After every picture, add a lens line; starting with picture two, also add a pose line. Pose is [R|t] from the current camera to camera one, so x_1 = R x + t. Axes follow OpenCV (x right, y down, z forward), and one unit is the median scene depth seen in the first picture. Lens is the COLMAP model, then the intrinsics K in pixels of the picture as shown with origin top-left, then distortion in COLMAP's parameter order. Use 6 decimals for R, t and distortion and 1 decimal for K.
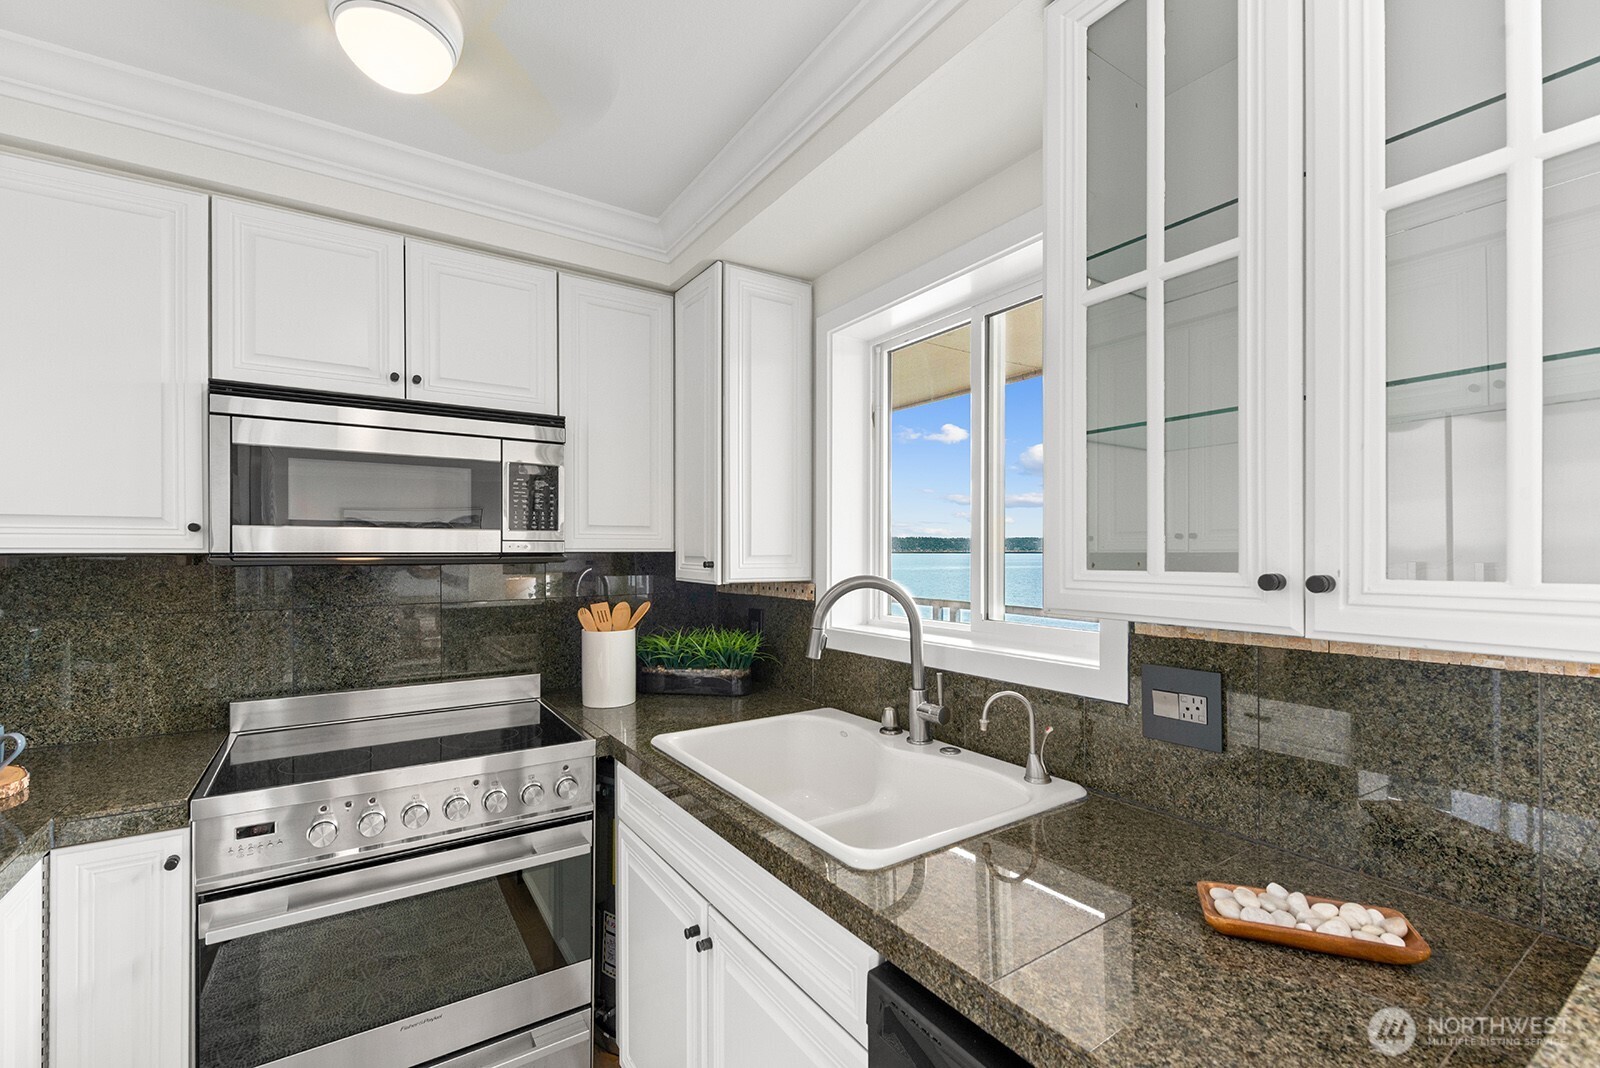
lens RADIAL K [[713.0, 0, 802.7], [0, 713.0, 550.0], [0, 0, 1]] dist [0.016626, -0.003365]
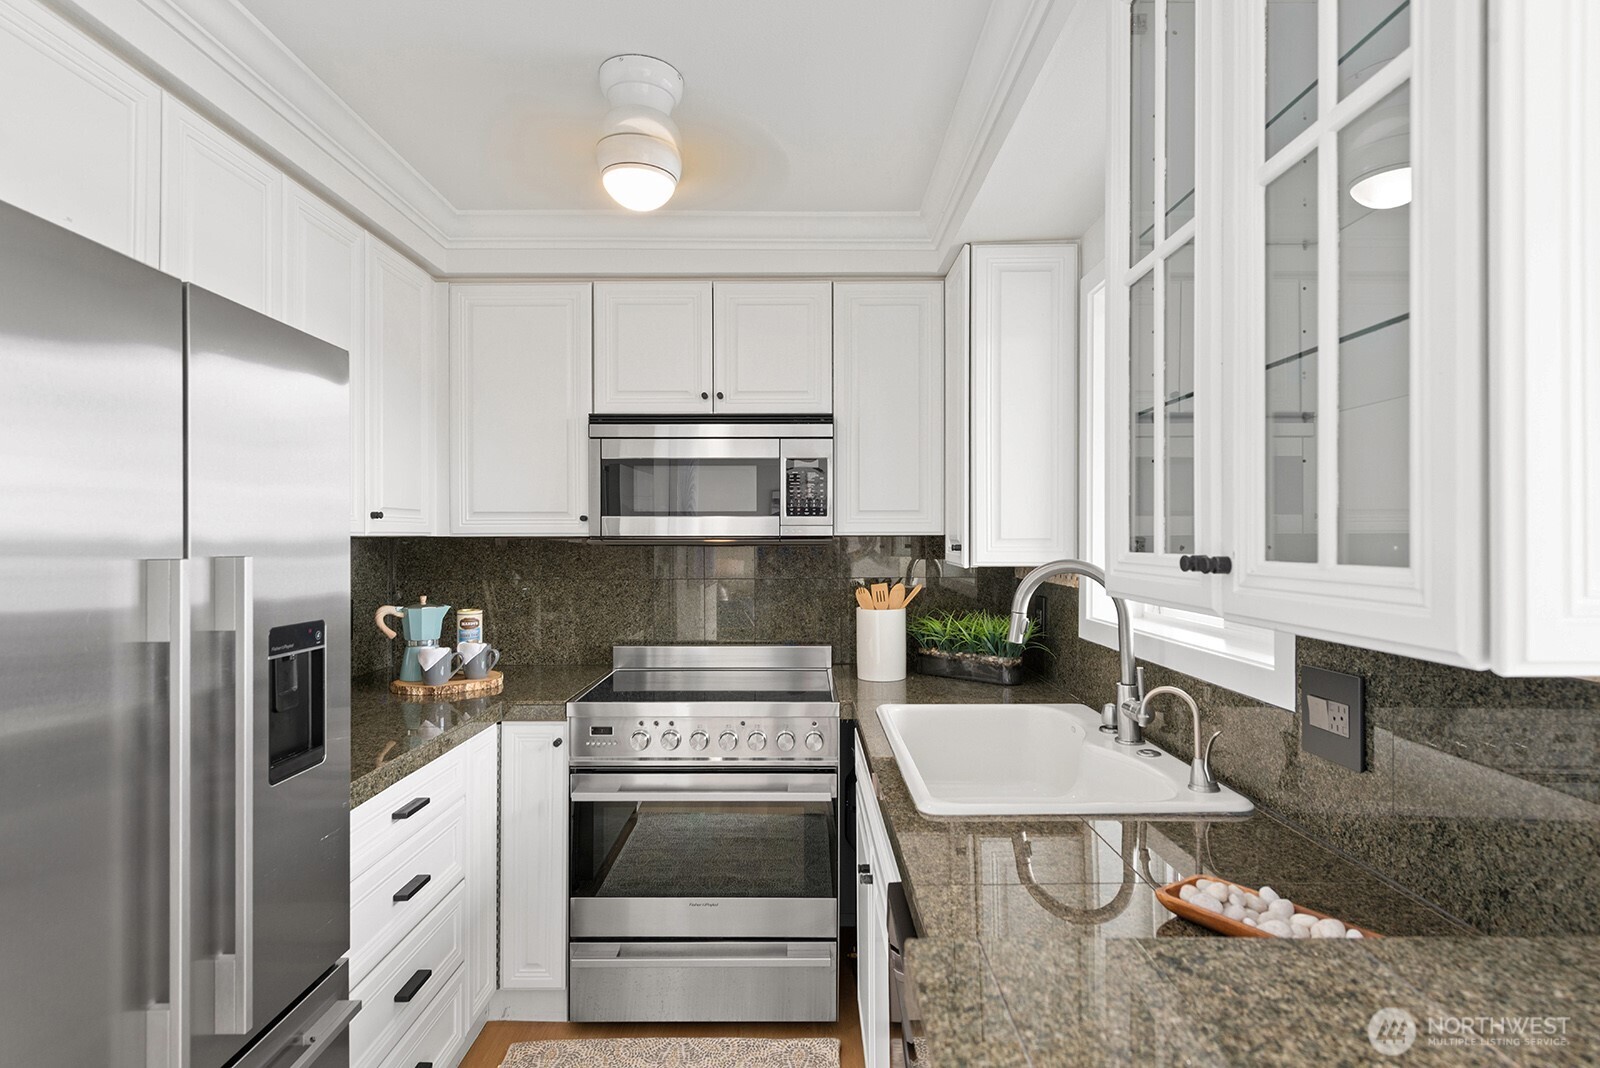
lens RADIAL K [[879.6, 0, 799.0], [0, 879.6, 532.9], [0, 0, 1]] dist [0.042578, -0.000800]
pose [[0.819612, -0.003083, -0.572910, 0.477861], [0.002723, 0.999995, -0.001485, 0.000995], [0.572912, -0.000343, 0.819617, -0.177962]]
